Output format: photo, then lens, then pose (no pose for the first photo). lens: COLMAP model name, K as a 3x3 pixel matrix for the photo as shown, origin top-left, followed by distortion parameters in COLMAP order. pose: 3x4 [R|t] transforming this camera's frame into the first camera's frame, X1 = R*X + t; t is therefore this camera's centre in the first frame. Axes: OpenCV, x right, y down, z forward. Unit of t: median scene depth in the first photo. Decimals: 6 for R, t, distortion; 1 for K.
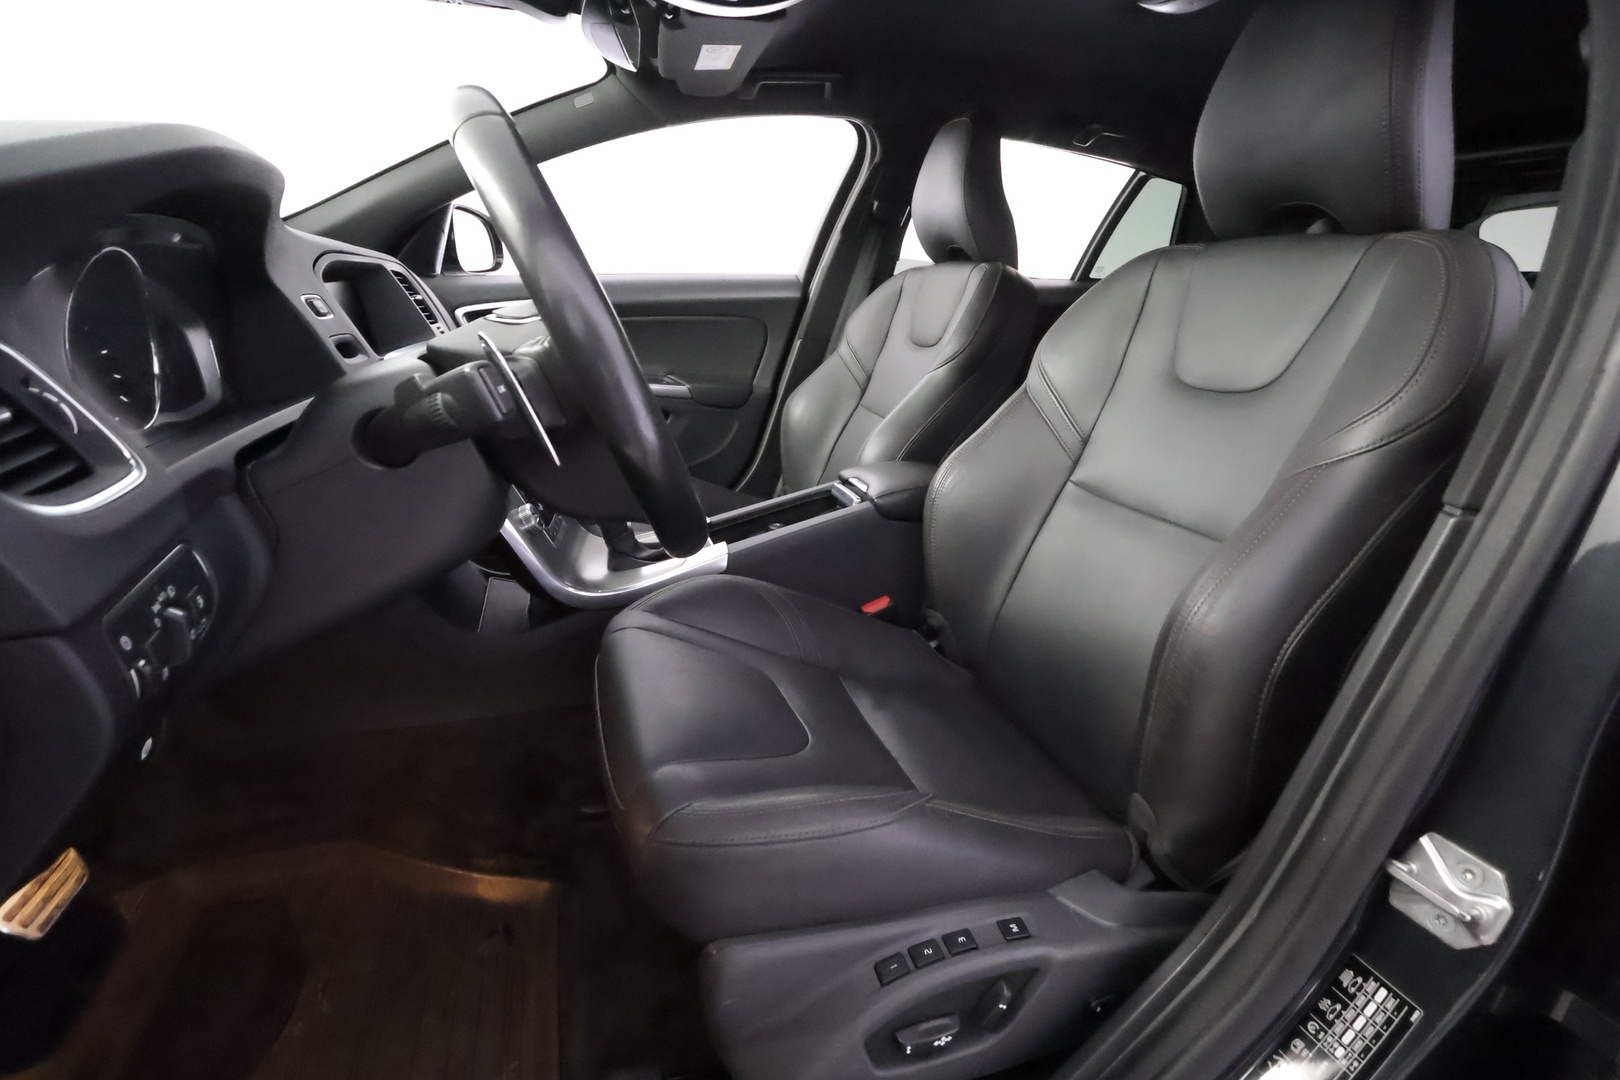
lens RADIAL K [[753.6, 0, 808.3], [0, 753.6, 536.2], [0, 0, 1]] dist [0.006495, 0.000043]
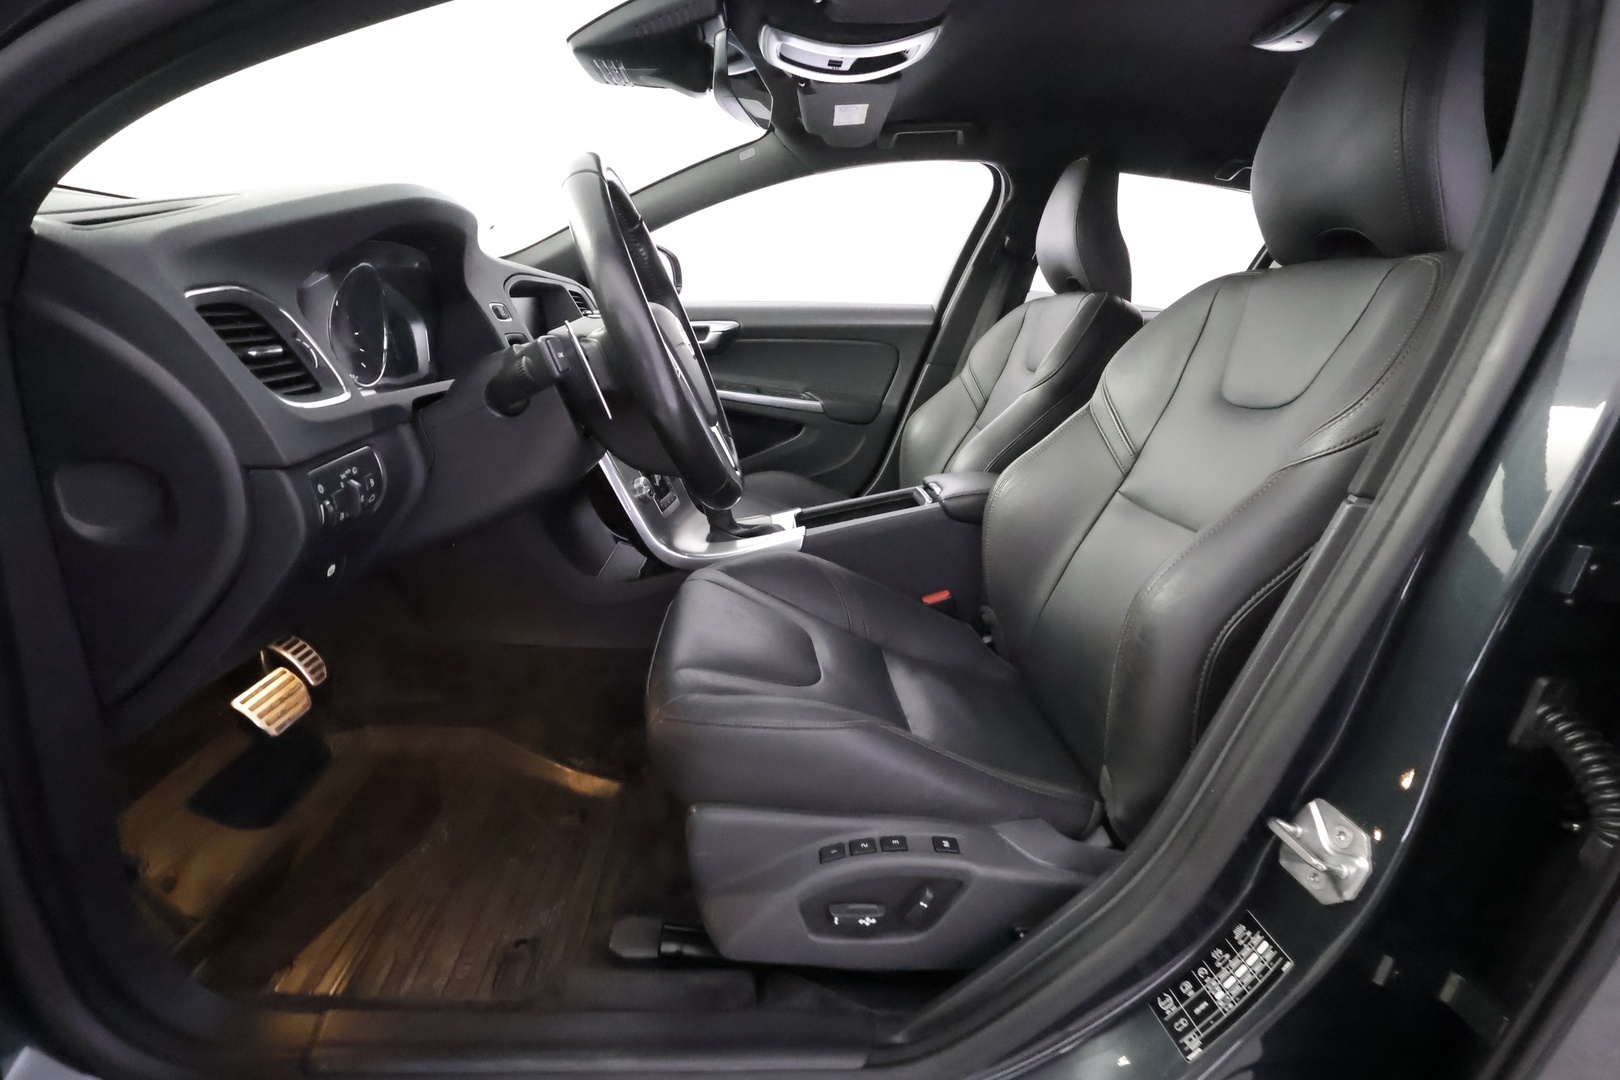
lens RADIAL K [[748.5, 0, 804.0], [0, 748.5, 530.0], [0, 0, 1]] dist [-0.003062, -0.000476]
pose [[0.968048, 0.084604, -0.236061, 0.242185], [-0.096722, 0.994499, -0.040218, 0.091654], [0.231360, 0.061765, 0.970906, -0.157805]]
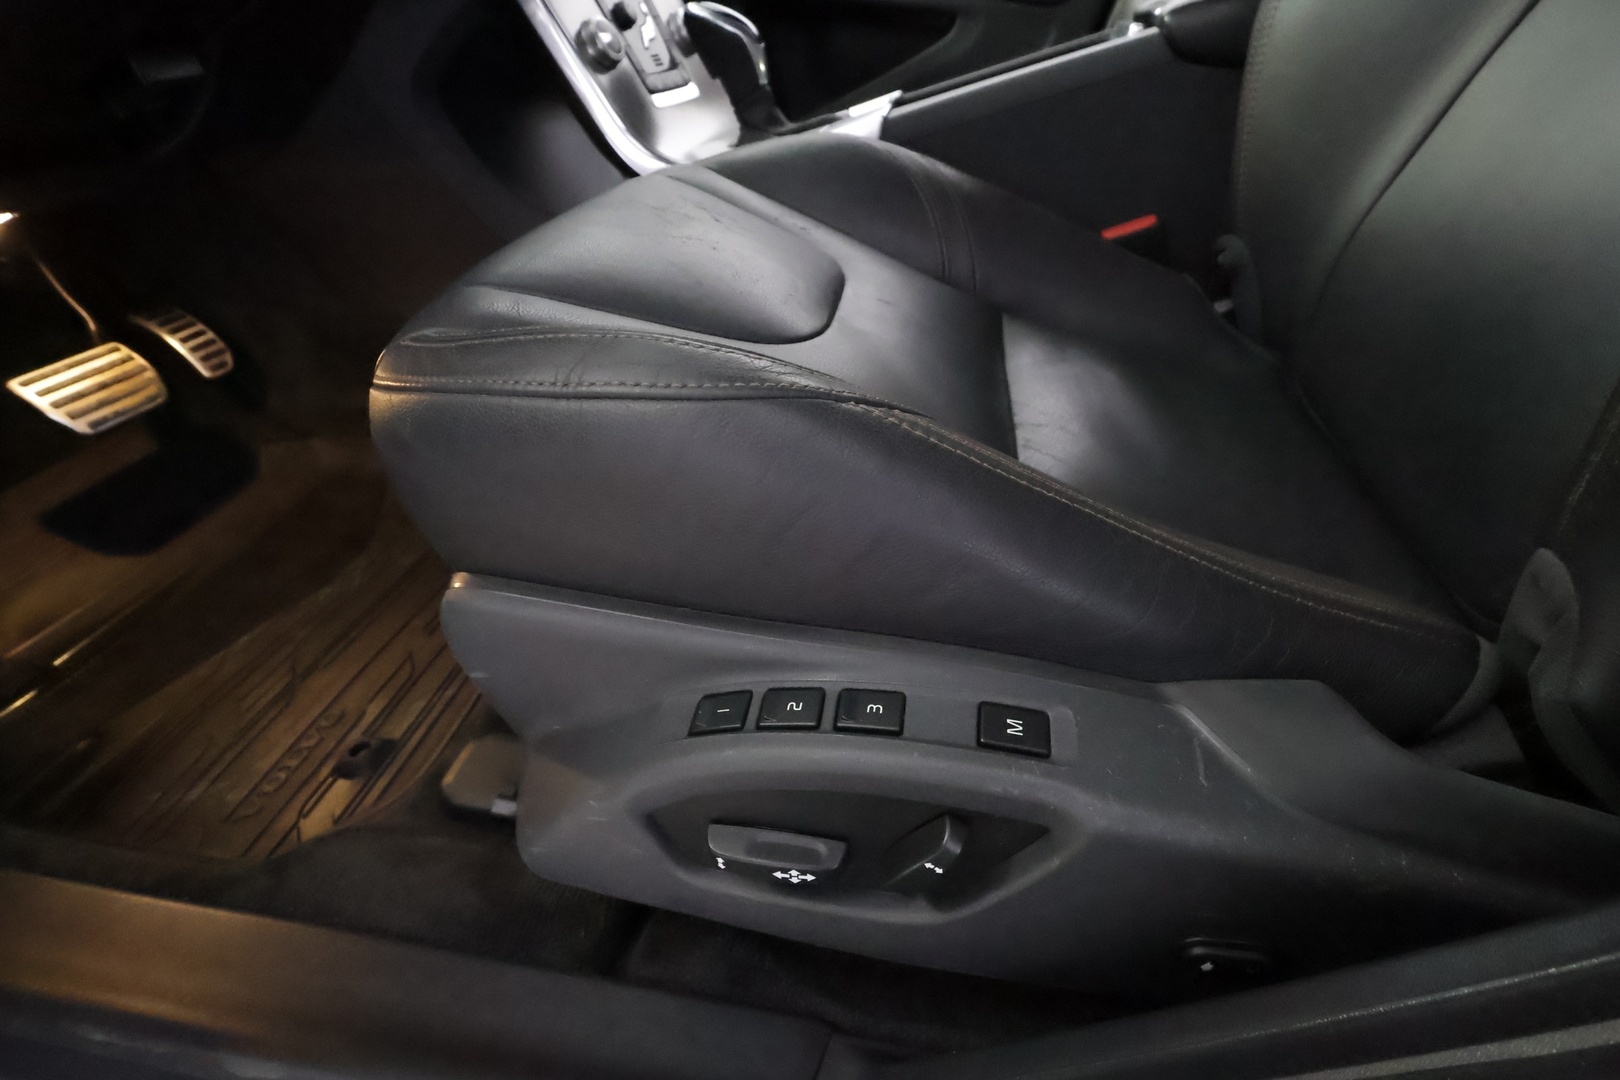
lens RADIAL K [[753.6, 0, 808.3], [0, 753.6, 536.2], [0, 0, 1]] dist [0.006495, 0.000043]
pose [[0.878875, 0.211385, -0.427662, 0.274185], [-0.077609, 0.947882, 0.309027, 0.248160], [0.470696, -0.238405, 0.849475, 0.513097]]
